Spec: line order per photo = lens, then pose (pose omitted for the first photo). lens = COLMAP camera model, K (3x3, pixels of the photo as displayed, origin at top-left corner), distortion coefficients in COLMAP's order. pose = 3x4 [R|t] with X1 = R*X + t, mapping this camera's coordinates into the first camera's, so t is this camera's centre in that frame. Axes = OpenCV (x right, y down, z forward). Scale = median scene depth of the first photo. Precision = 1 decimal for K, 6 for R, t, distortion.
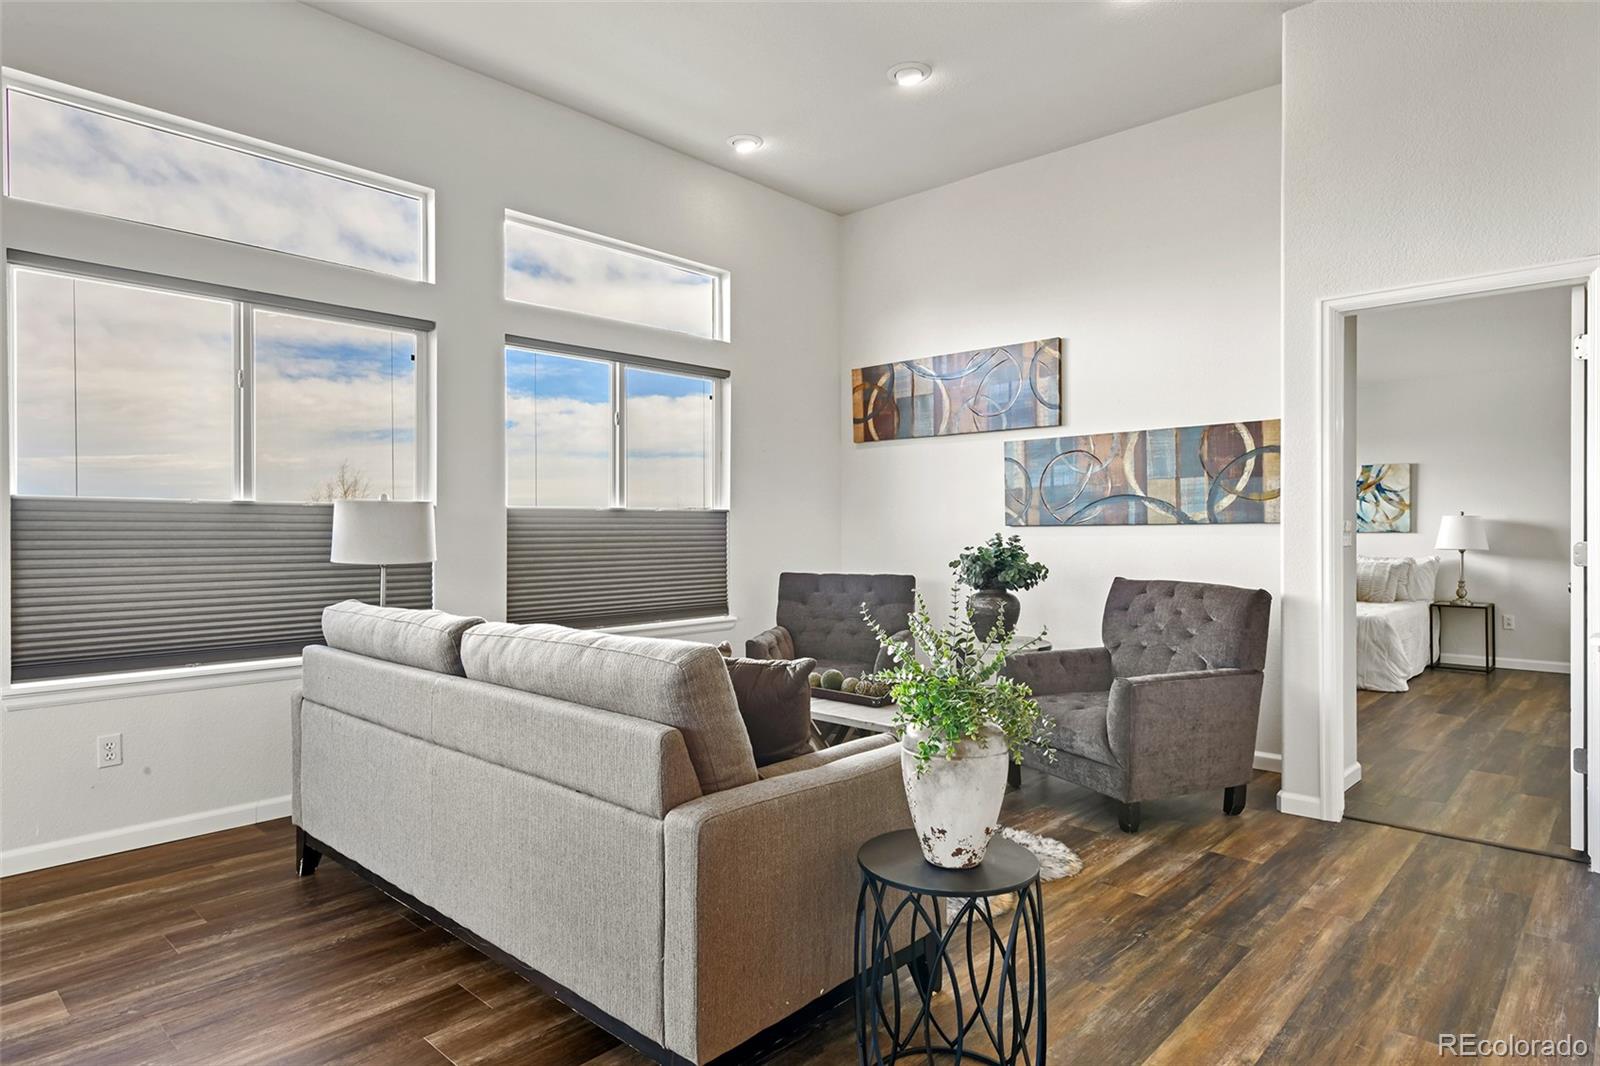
lens RADIAL K [[904.7, 0, 798.8], [0, 904.7, 549.9], [0, 0, 1]] dist [0.002350, 0.000125]
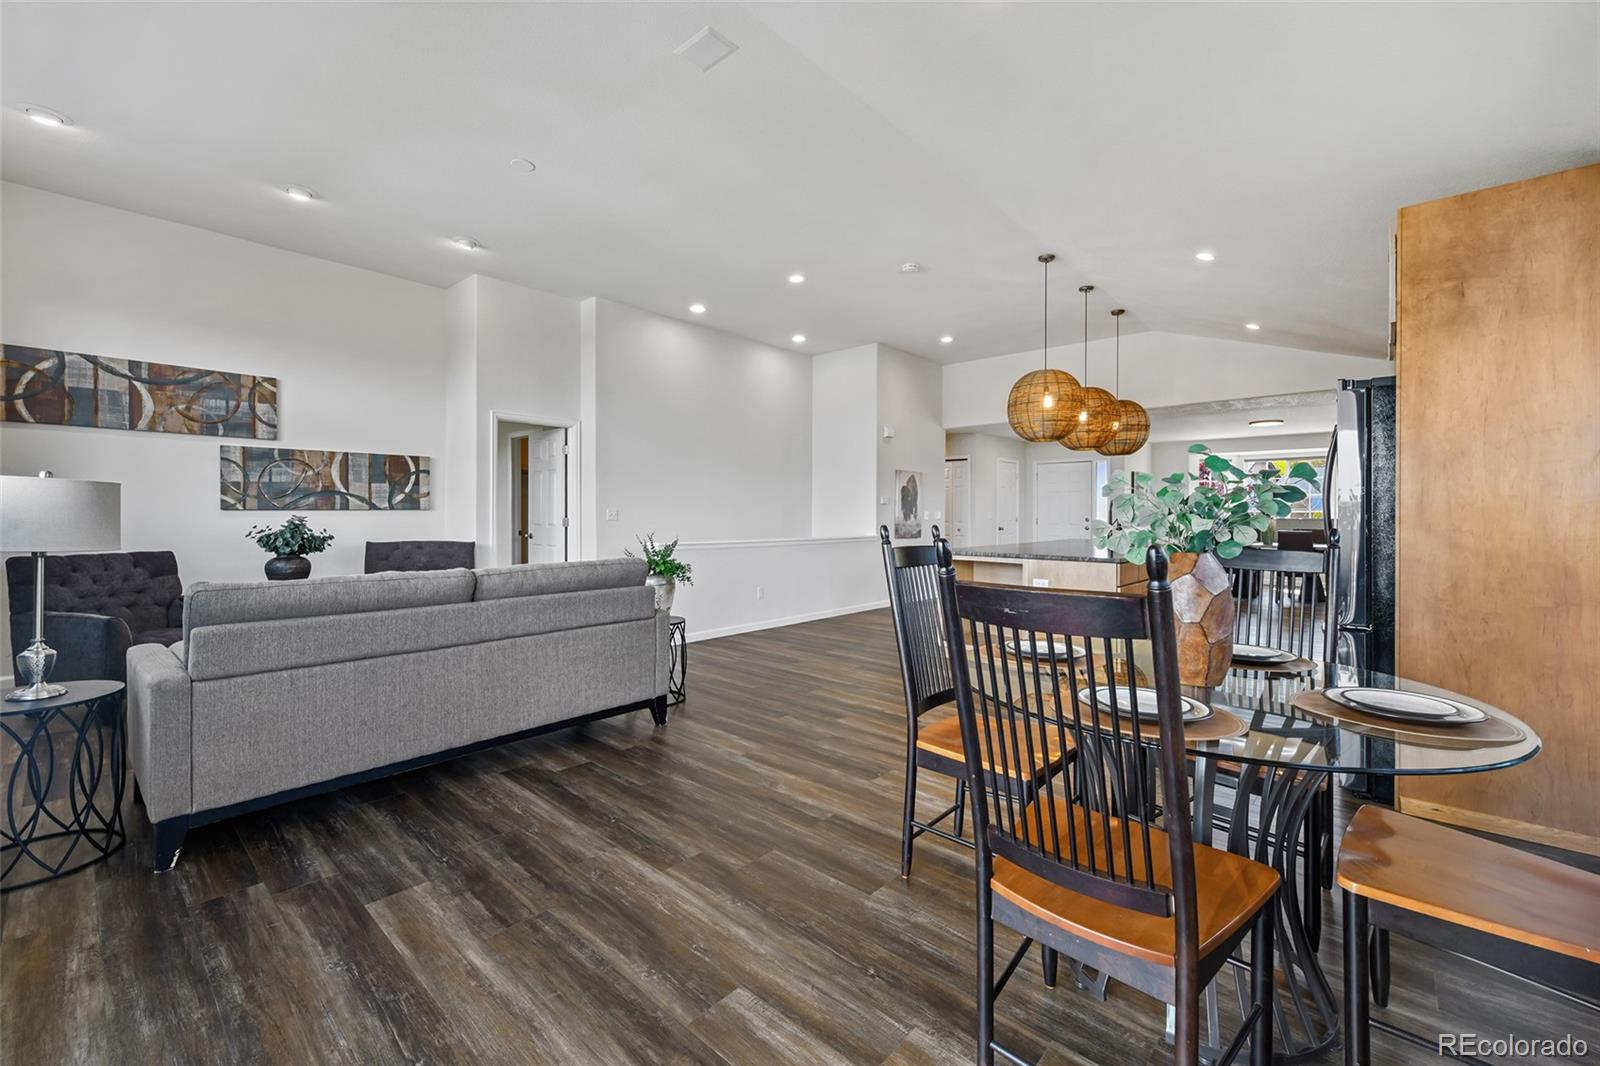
lens RADIAL K [[644.4, 0, 799.4], [0, 644.4, 519.1], [0, 0, 1]] dist [-0.000963, -0.000384]
pose [[-0.025382, -0.005825, 0.999661, -0.807165], [0.020221, 0.999775, 0.006339, -0.002567], [-0.999473, 0.020375, -0.025259, 0.219431]]
